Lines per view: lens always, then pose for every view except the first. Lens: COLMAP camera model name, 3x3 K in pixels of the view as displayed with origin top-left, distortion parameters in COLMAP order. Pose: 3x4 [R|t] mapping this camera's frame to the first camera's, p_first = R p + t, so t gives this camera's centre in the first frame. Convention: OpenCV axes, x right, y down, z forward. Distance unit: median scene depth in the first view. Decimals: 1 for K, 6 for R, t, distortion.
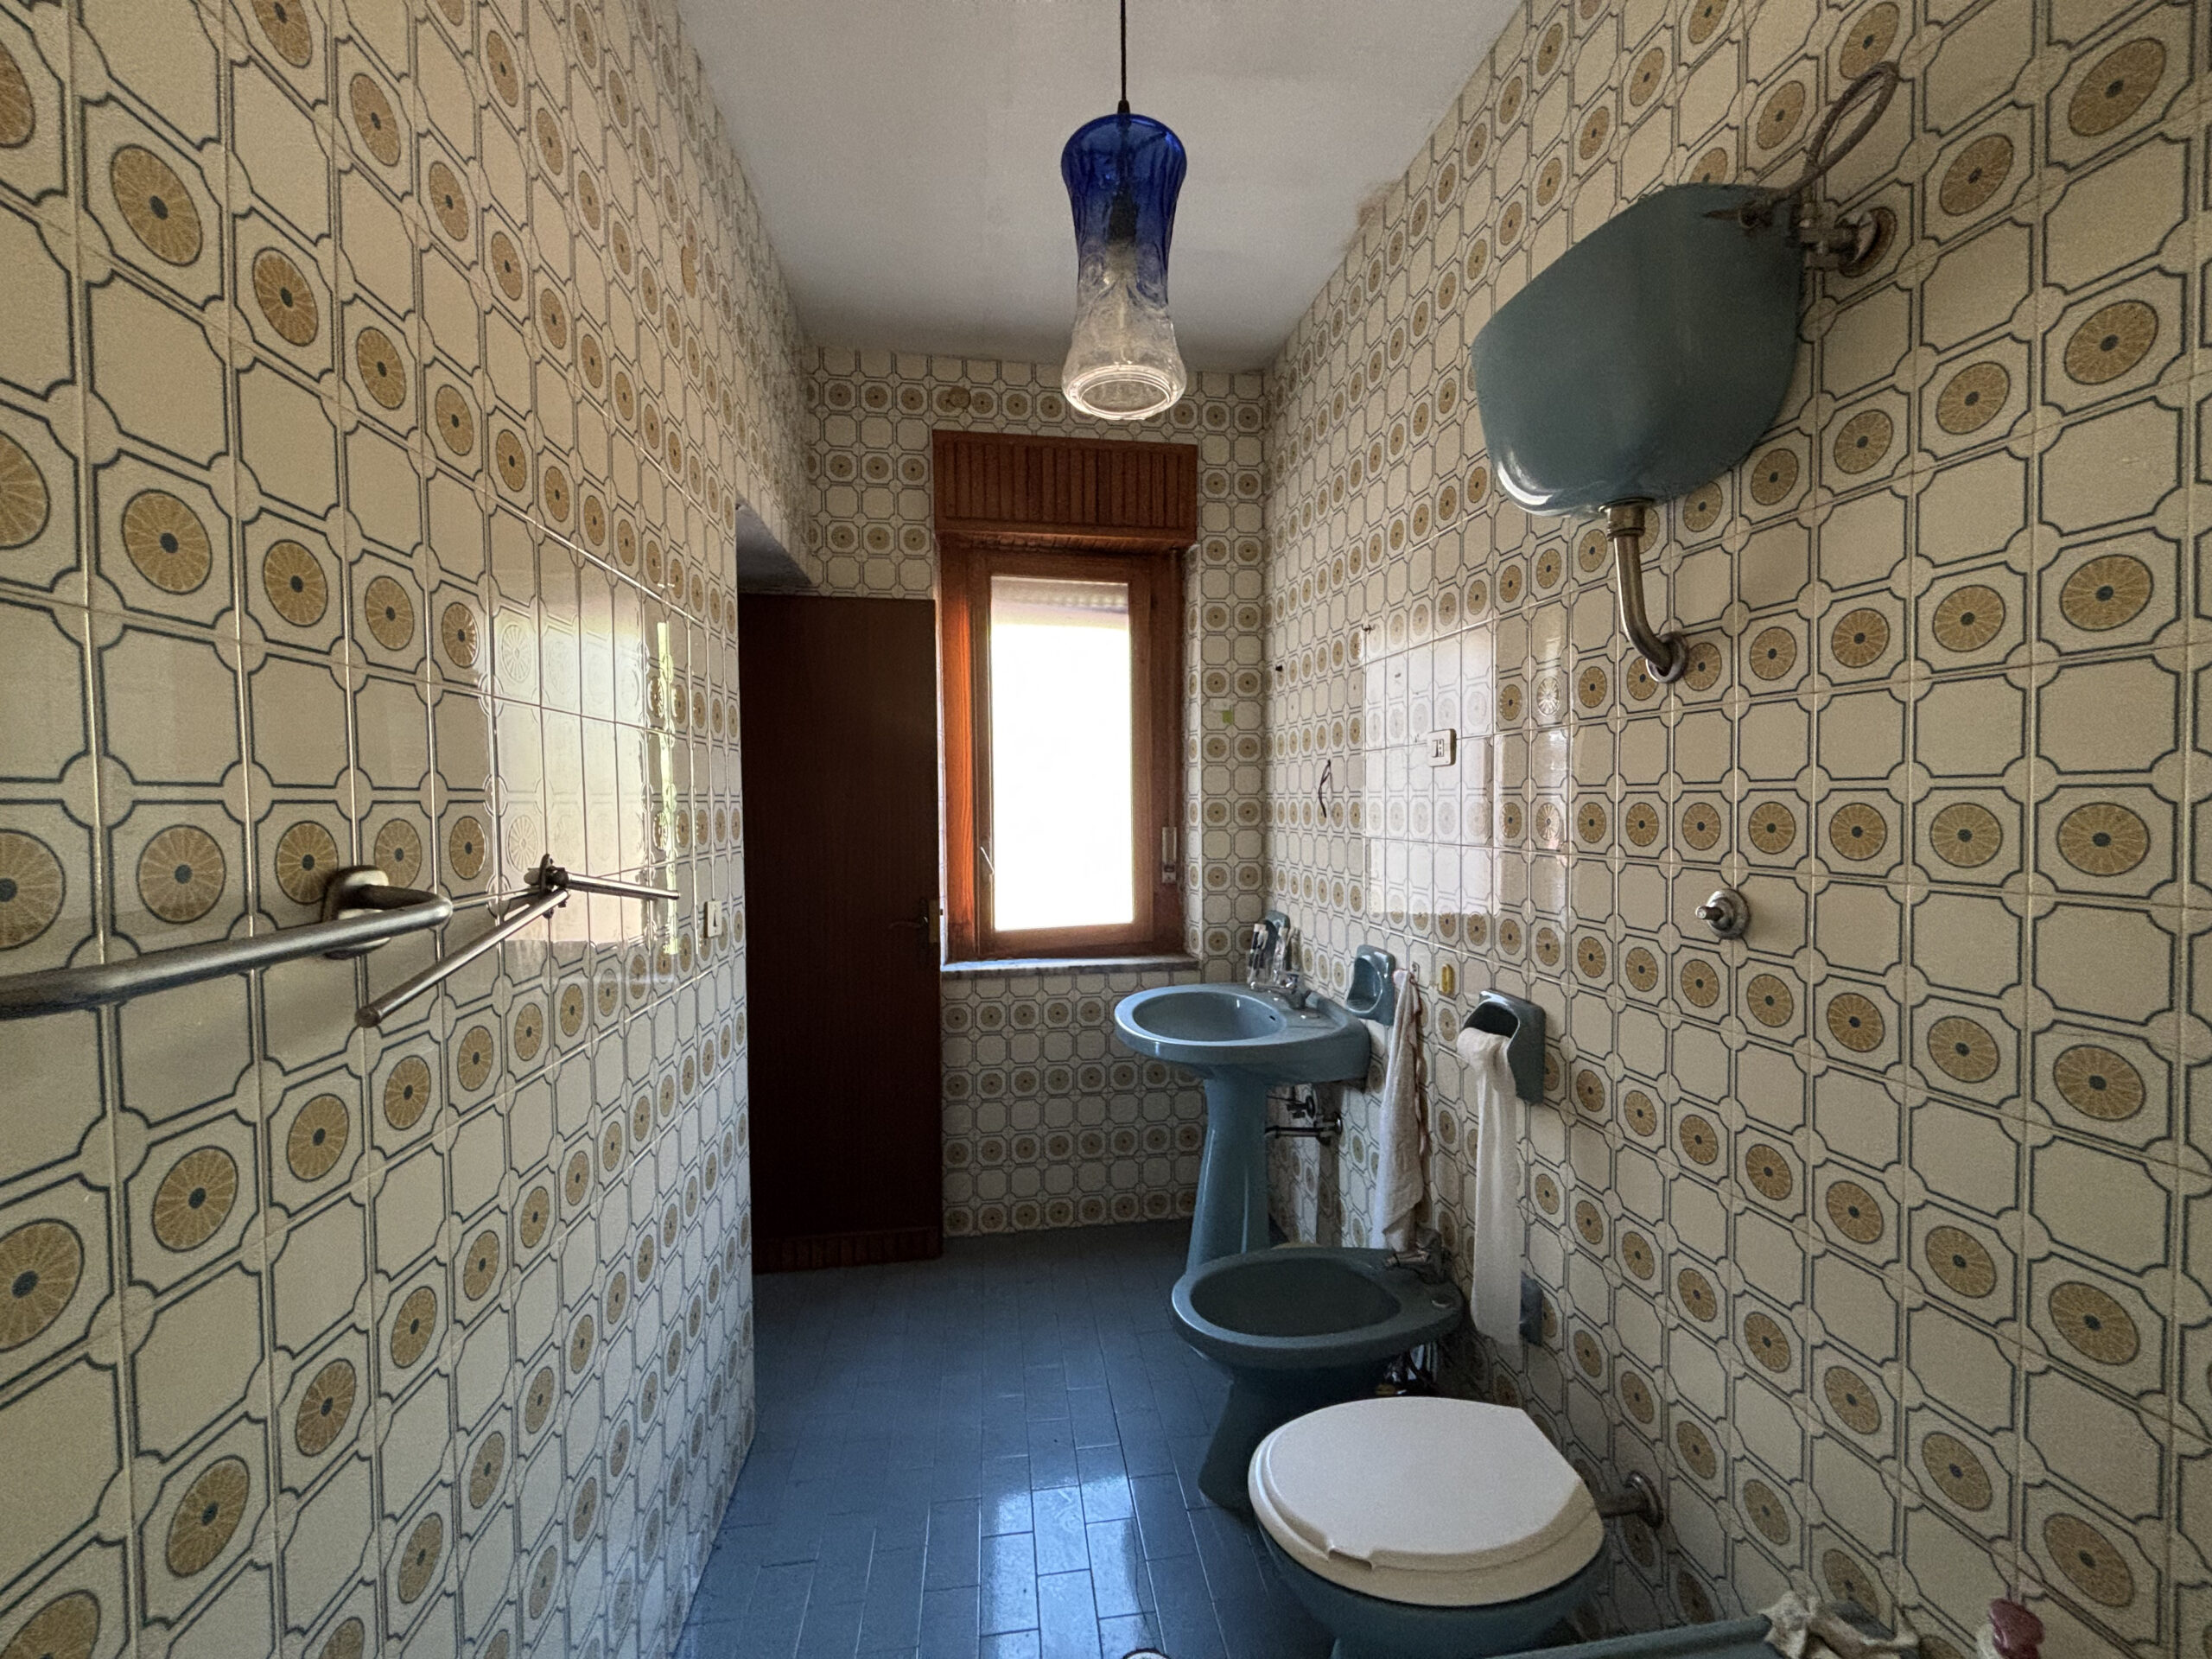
lens RADIAL K [[890.8, 0, 1110.3], [0, 890.8, 834.8], [0, 0, 1]] dist [0.000547, -0.000815]
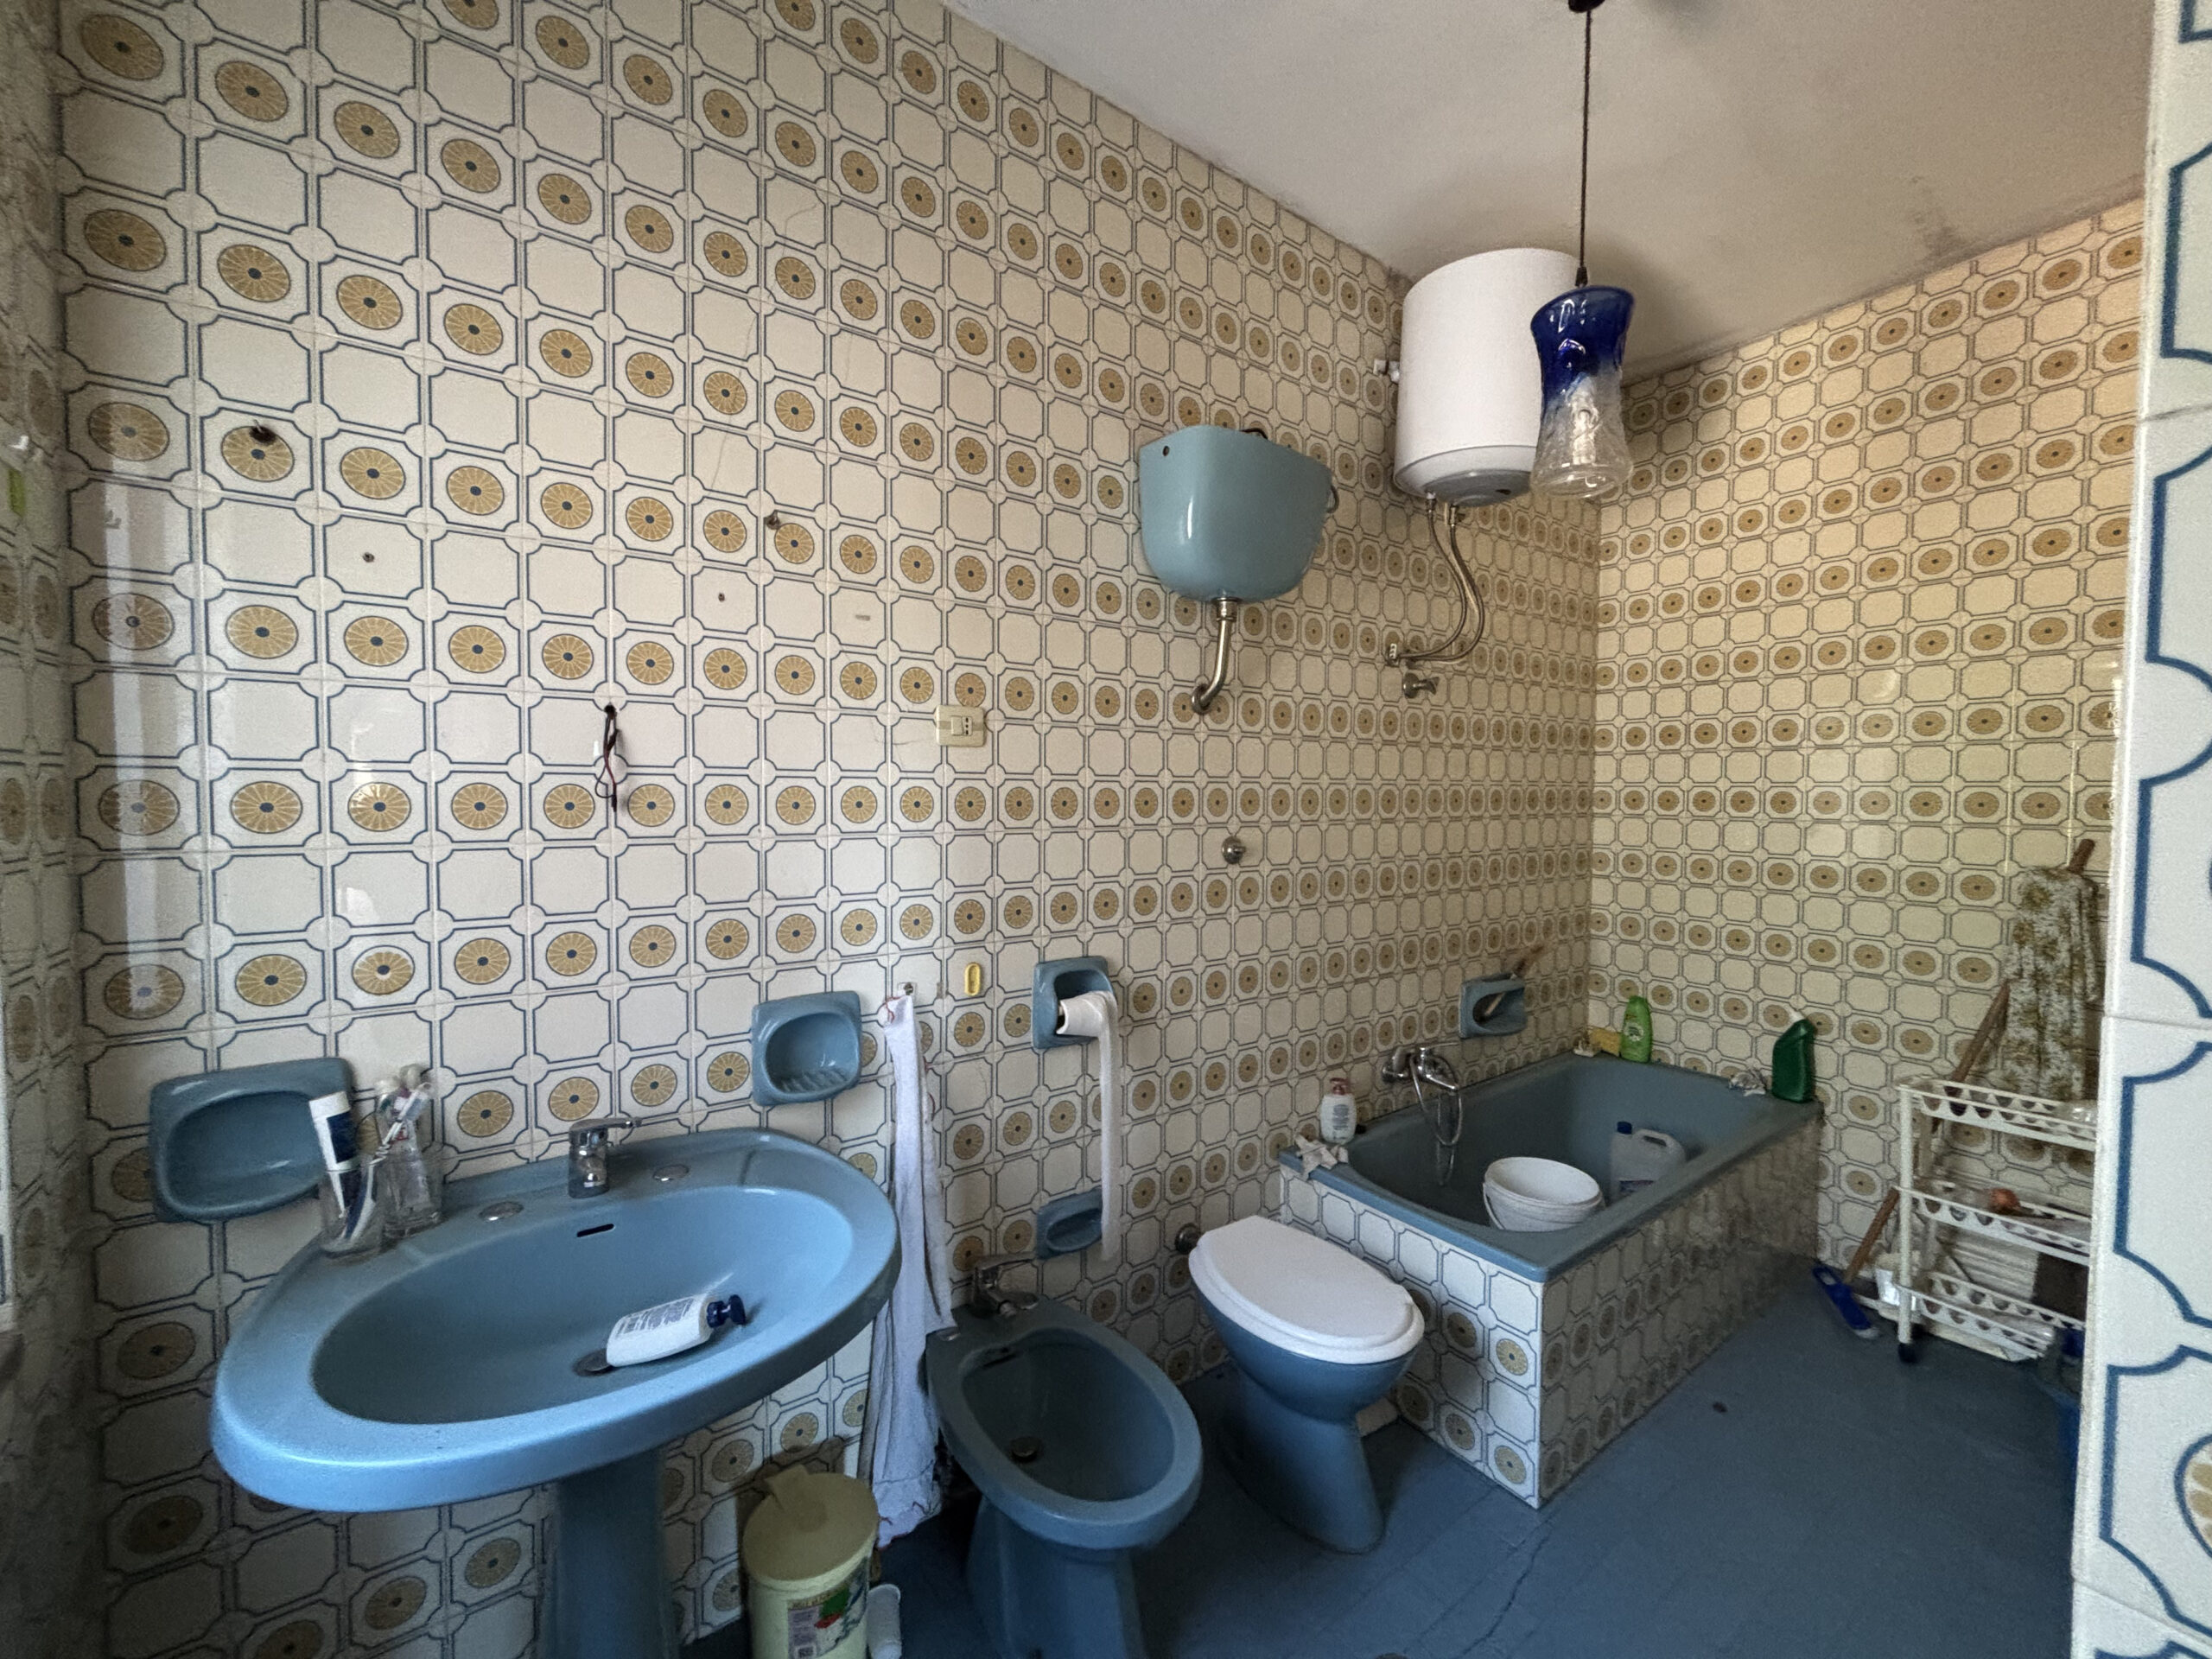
lens RADIAL K [[890.8, 0, 1117.4], [0, 890.8, 812.9], [0, 0, 1]] dist [0.000547, -0.000815]
pose [[-0.472594, -0.024220, 0.880947, -0.774498], [0.027208, 0.998745, 0.042055, -0.067894], [-0.880860, 0.043844, -0.471342, 2.020604]]
